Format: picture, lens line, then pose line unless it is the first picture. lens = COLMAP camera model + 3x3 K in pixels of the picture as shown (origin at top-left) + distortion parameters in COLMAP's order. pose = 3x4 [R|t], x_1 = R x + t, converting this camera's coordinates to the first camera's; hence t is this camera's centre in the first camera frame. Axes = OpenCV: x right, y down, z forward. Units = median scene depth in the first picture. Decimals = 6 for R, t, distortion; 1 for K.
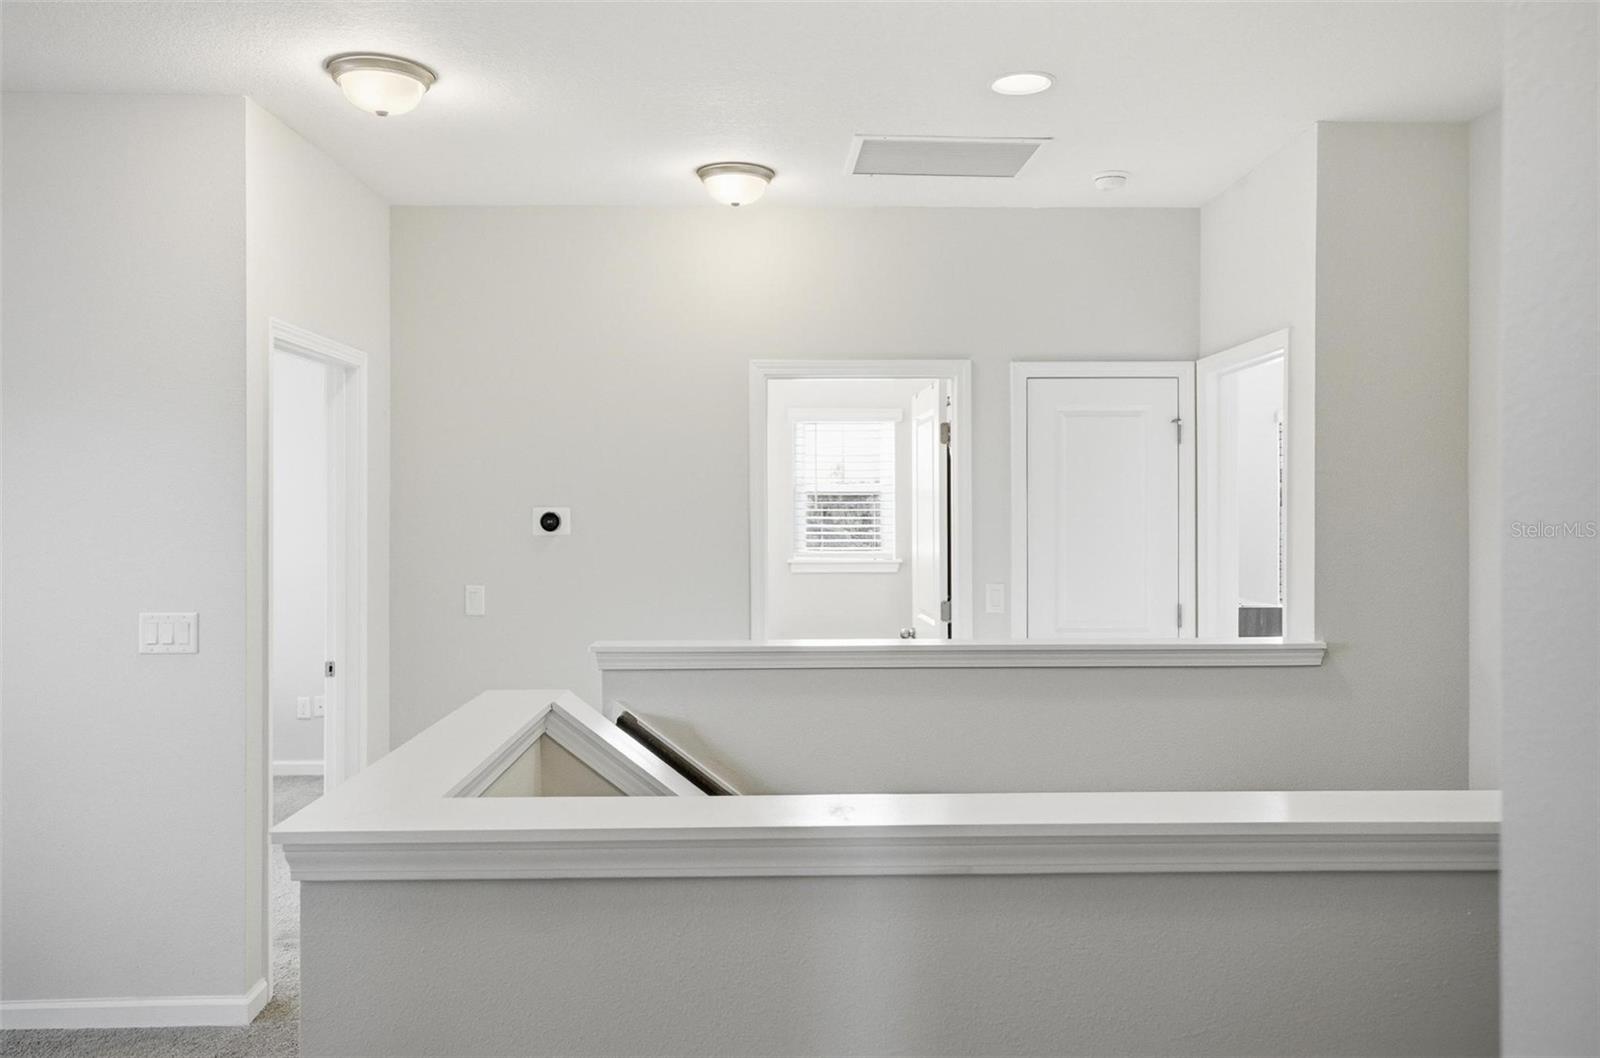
lens RADIAL K [[1264.4, 0, 800.0], [0, 1264.4, 529.0], [0, 0, 1]] dist [0.005898, 0.005457]
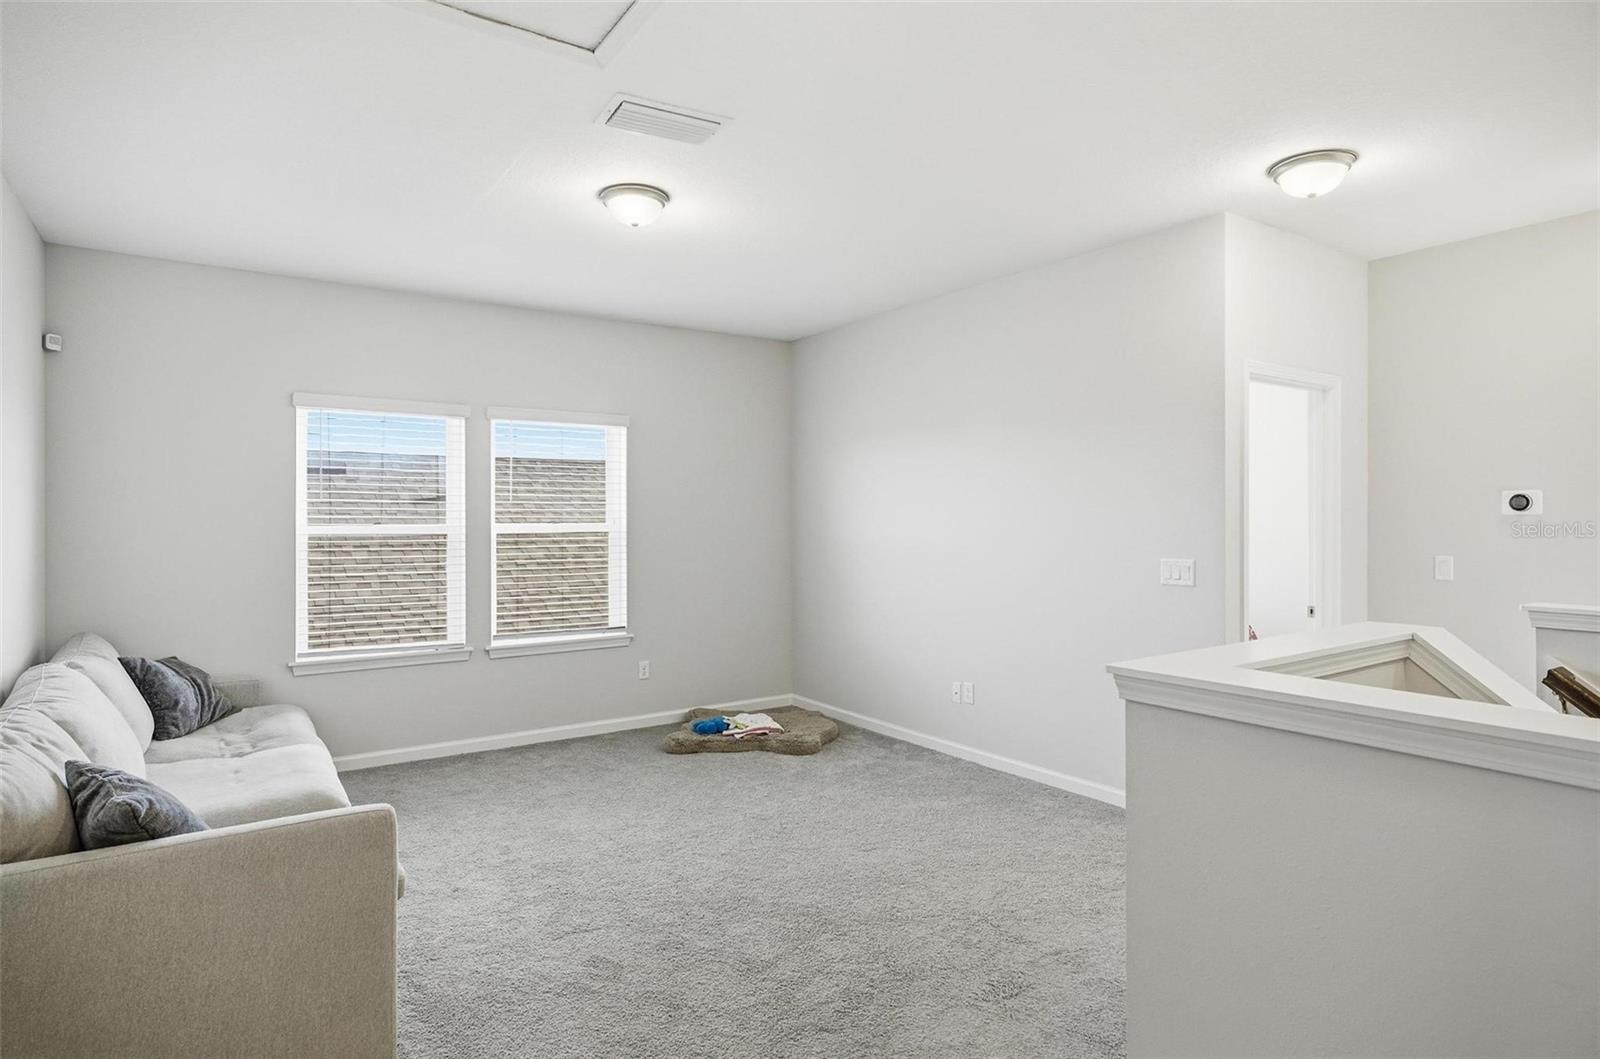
lens RADIAL K [[873.5, 0, 793.2], [0, 873.5, 519.8], [0, 0, 1]] dist [-0.001645, -0.000539]
pose [[0.549346, 0.002999, -0.835590, 0.134671], [-0.012138, 0.999917, -0.004391, 0.028434], [0.835507, 0.012554, 0.549336, 0.020270]]
